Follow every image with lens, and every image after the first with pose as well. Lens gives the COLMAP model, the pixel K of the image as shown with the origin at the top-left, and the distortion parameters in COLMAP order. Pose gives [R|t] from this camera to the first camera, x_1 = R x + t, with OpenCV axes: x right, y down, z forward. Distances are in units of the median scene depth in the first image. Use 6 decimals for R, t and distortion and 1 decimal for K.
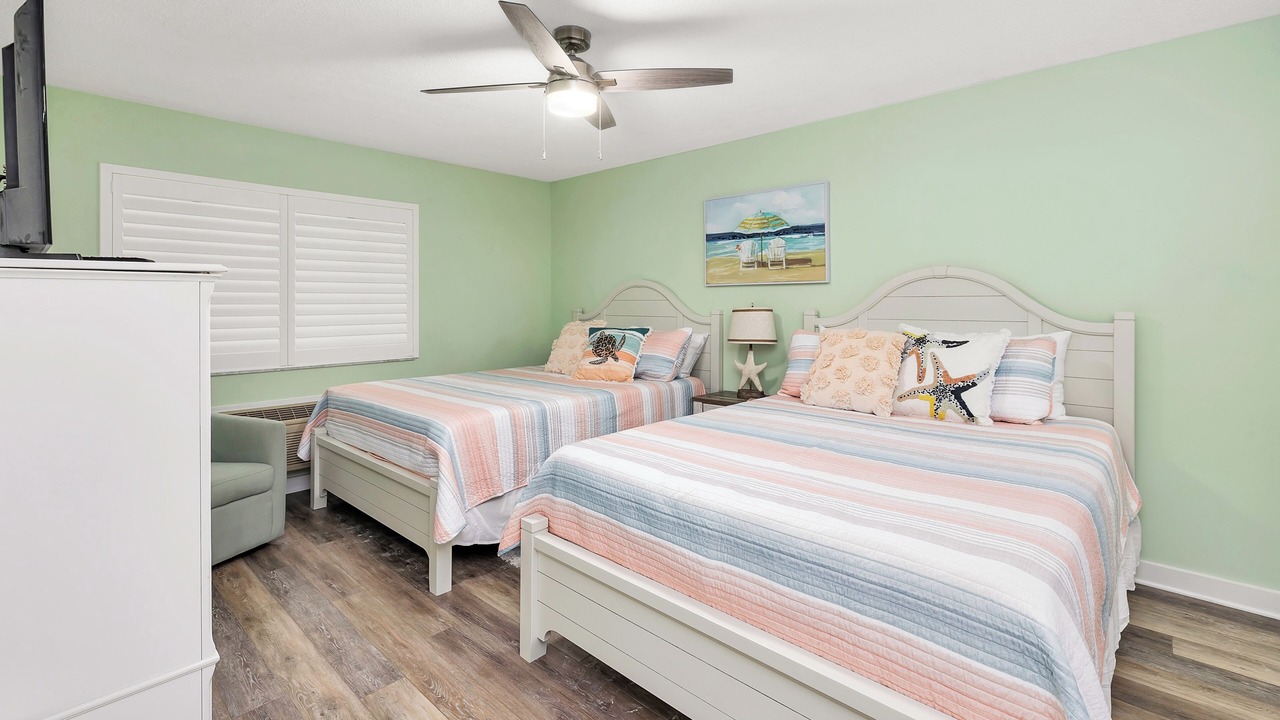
lens RADIAL K [[559.8, 0, 638.6], [0, 559.8, 305.2], [0, 0, 1]] dist [-0.001207, -0.000180]
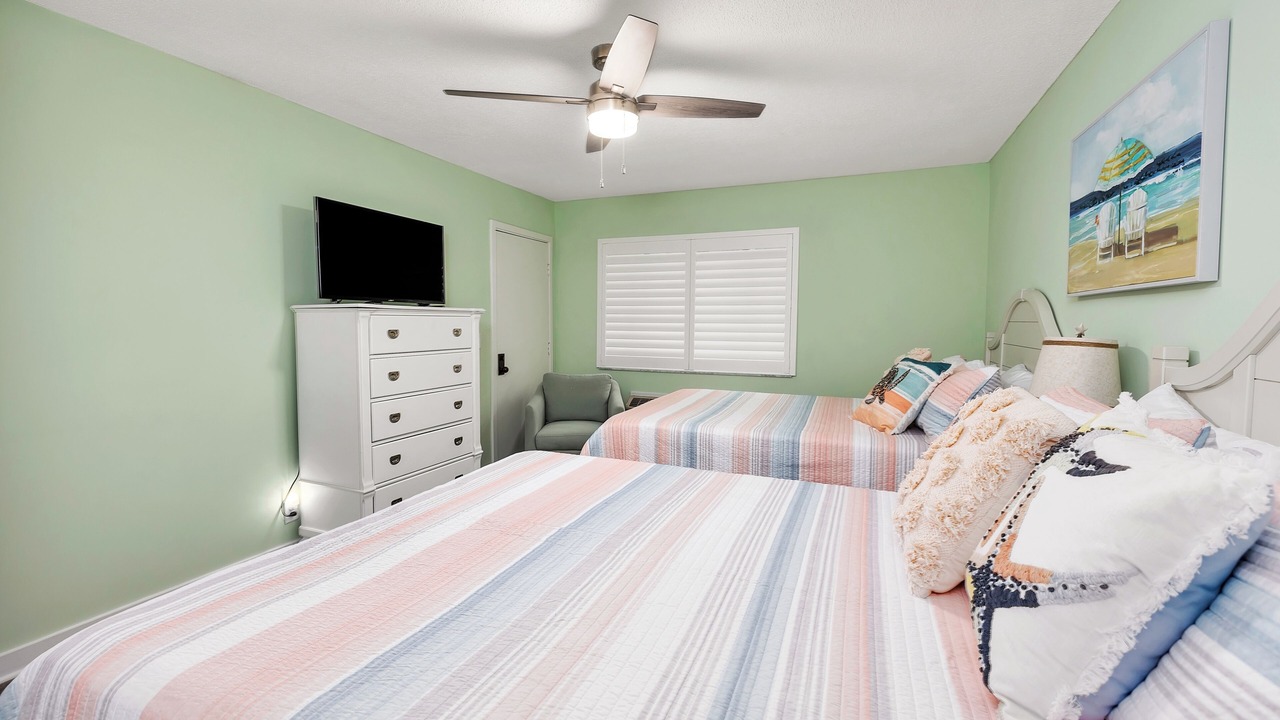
lens RADIAL K [[535.5, 0, 634.8], [0, 535.5, 342.4], [0, 0, 1]] dist [-0.000091, -0.000053]
pose [[0.349934, 0.042533, -0.935808, 0.504450], [-0.012032, 0.999090, 0.040910, -0.006434], [0.936697, -0.003056, 0.350127, 0.439651]]
